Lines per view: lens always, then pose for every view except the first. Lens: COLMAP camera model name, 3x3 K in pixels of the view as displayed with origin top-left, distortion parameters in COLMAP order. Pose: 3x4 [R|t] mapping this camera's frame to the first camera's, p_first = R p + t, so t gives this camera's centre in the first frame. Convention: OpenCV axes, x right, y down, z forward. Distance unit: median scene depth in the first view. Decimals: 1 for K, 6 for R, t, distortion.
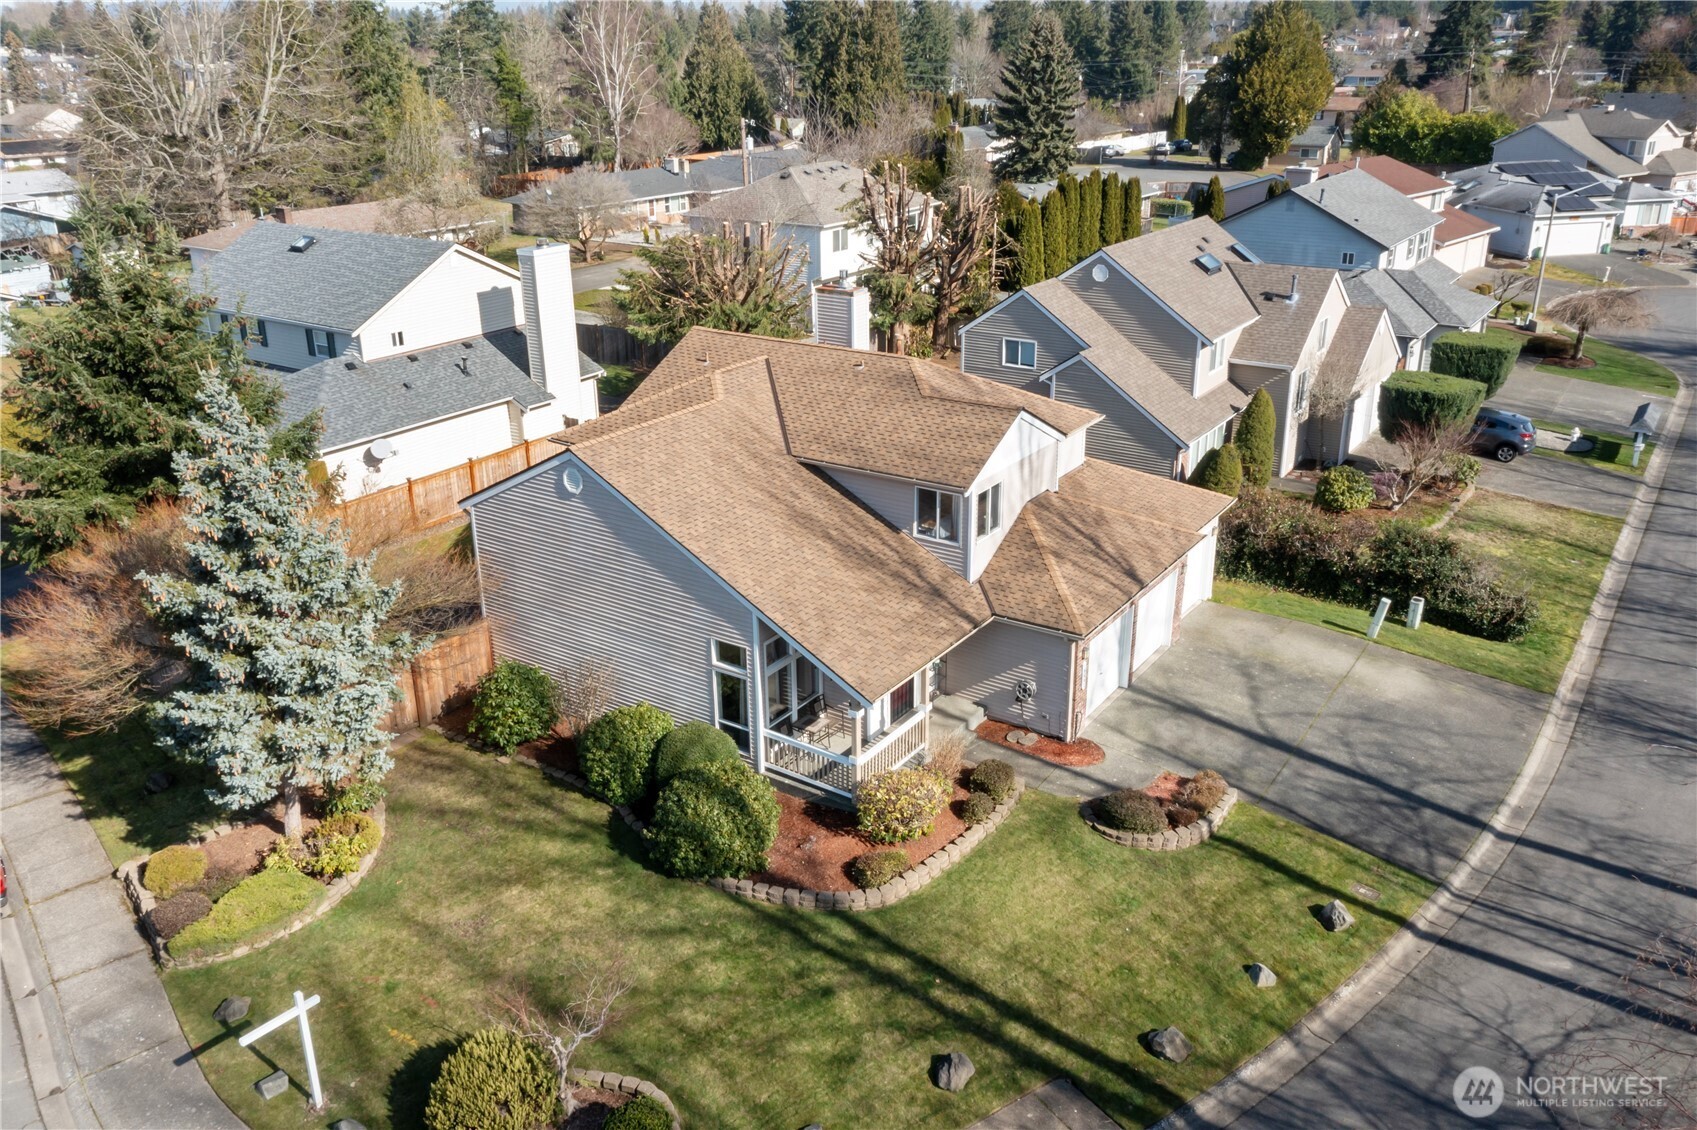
lens RADIAL K [[1355.7, 0, 887.5], [0, 1355.7, 508.0], [0, 0, 1]] dist [0.005080, -0.000362]
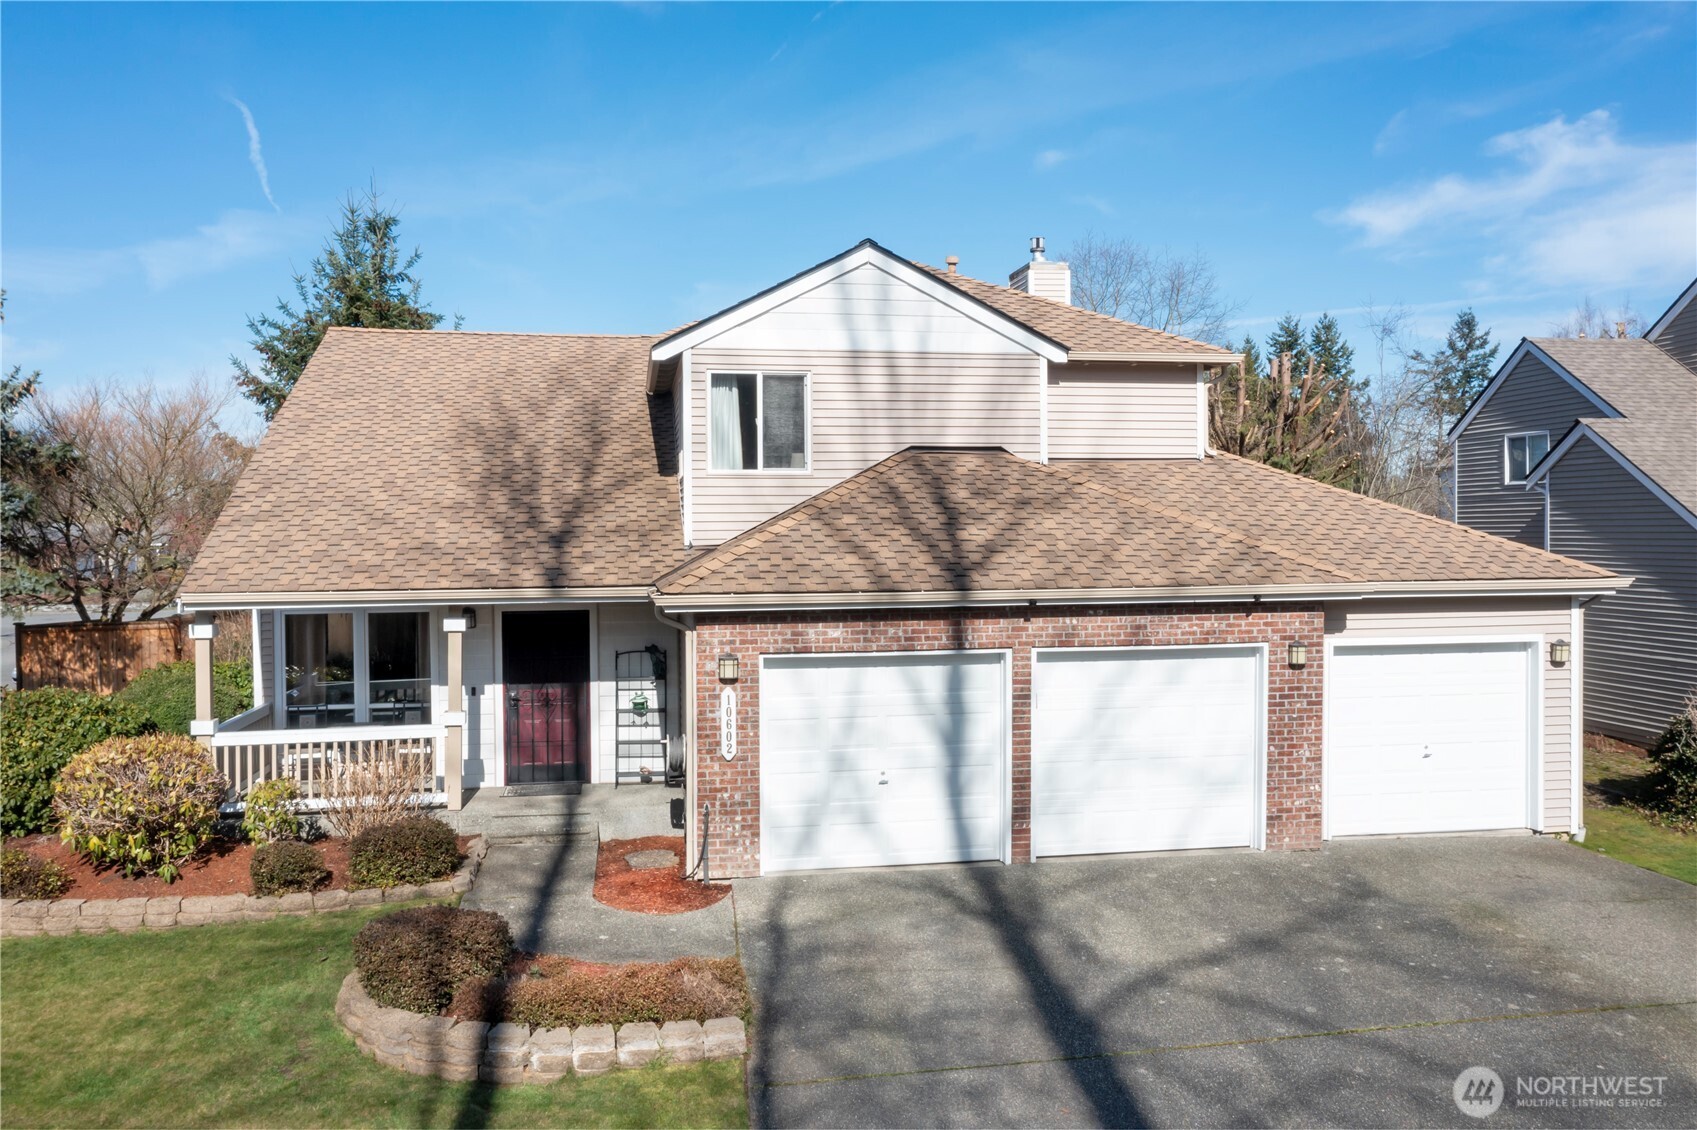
lens RADIAL K [[1355.7, 0, 852.5], [0, 1355.7, 568.5], [0, 0, 1]] dist [0.005080, -0.000362]
pose [[0.680209, 0.017254, -0.732815, 0.473081], [-0.235528, 0.951855, -0.196209, 0.146477], [0.694149, 0.306062, 0.651524, 0.703816]]
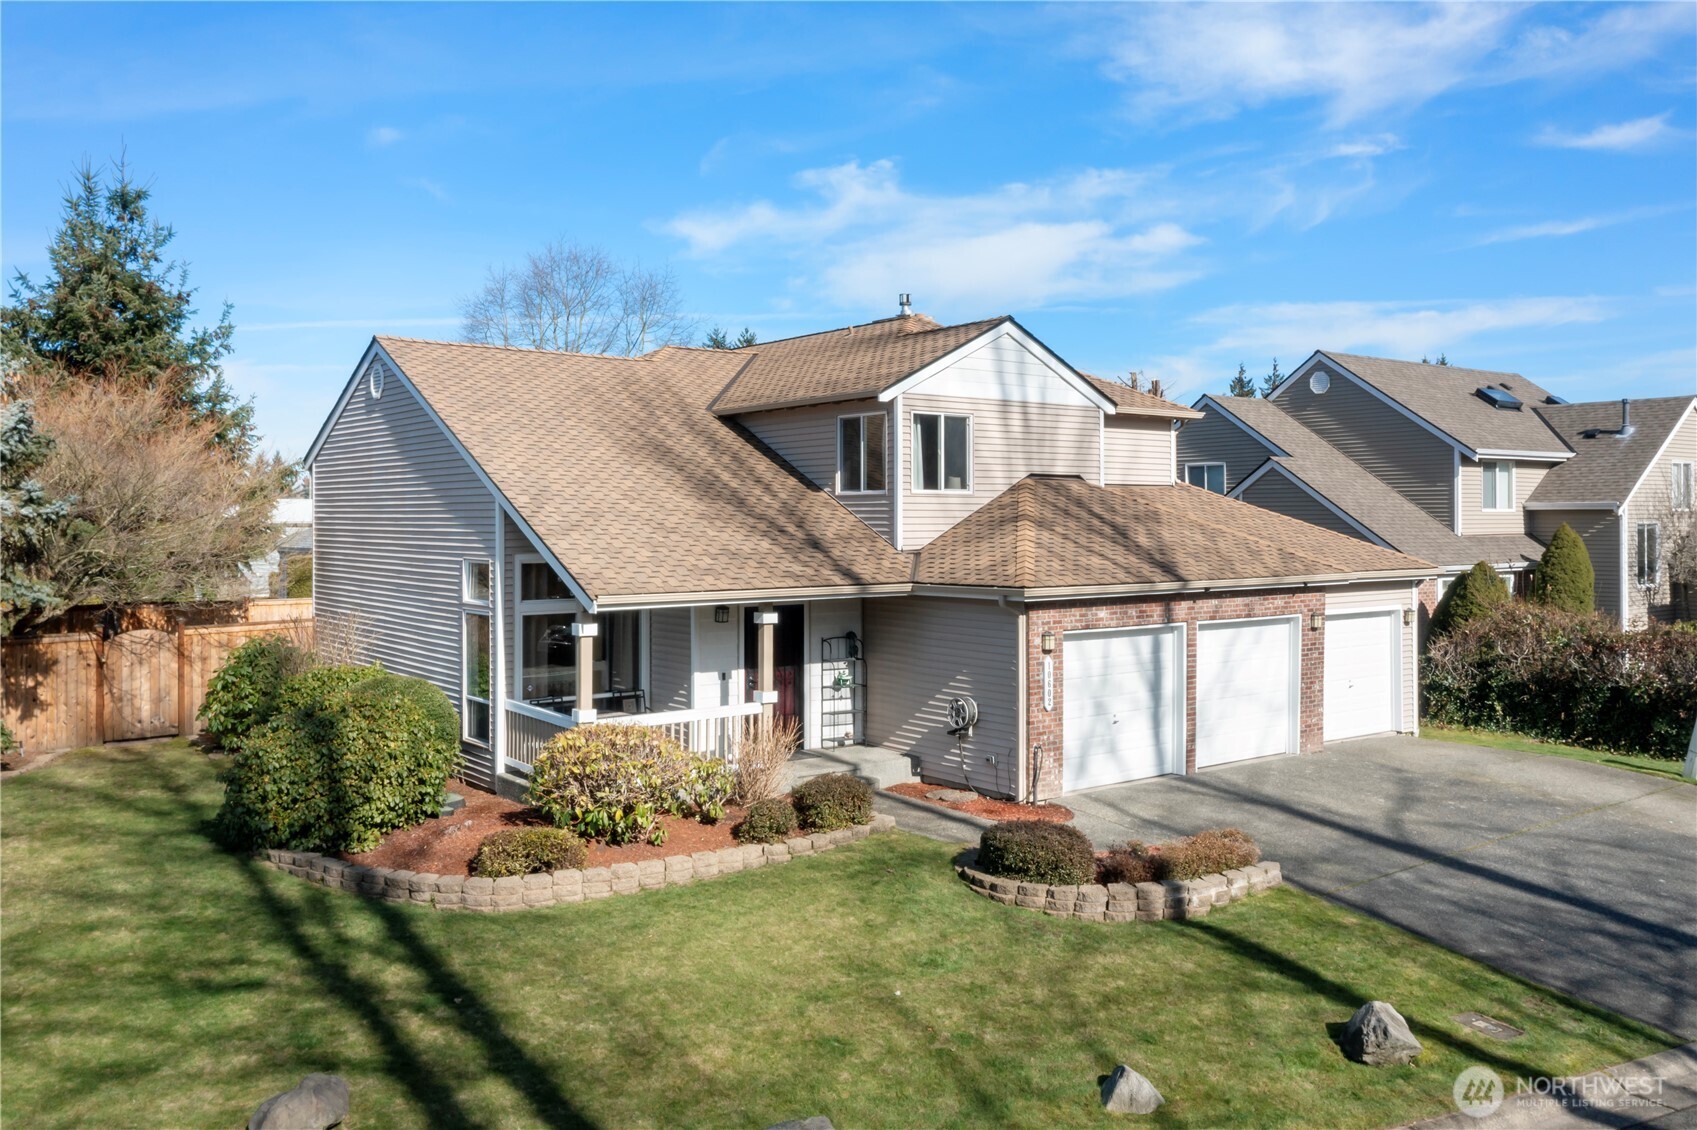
lens RADIAL K [[1355.7, 0, 885.8], [0, 1355.7, 518.6], [0, 0, 1]] dist [0.005080, -0.000362]
pose [[0.945427, -0.001489, -0.325830, 0.259918], [-0.106506, 0.943647, -0.313348, 0.238538], [0.307935, 0.330950, 0.891991, 0.417349]]
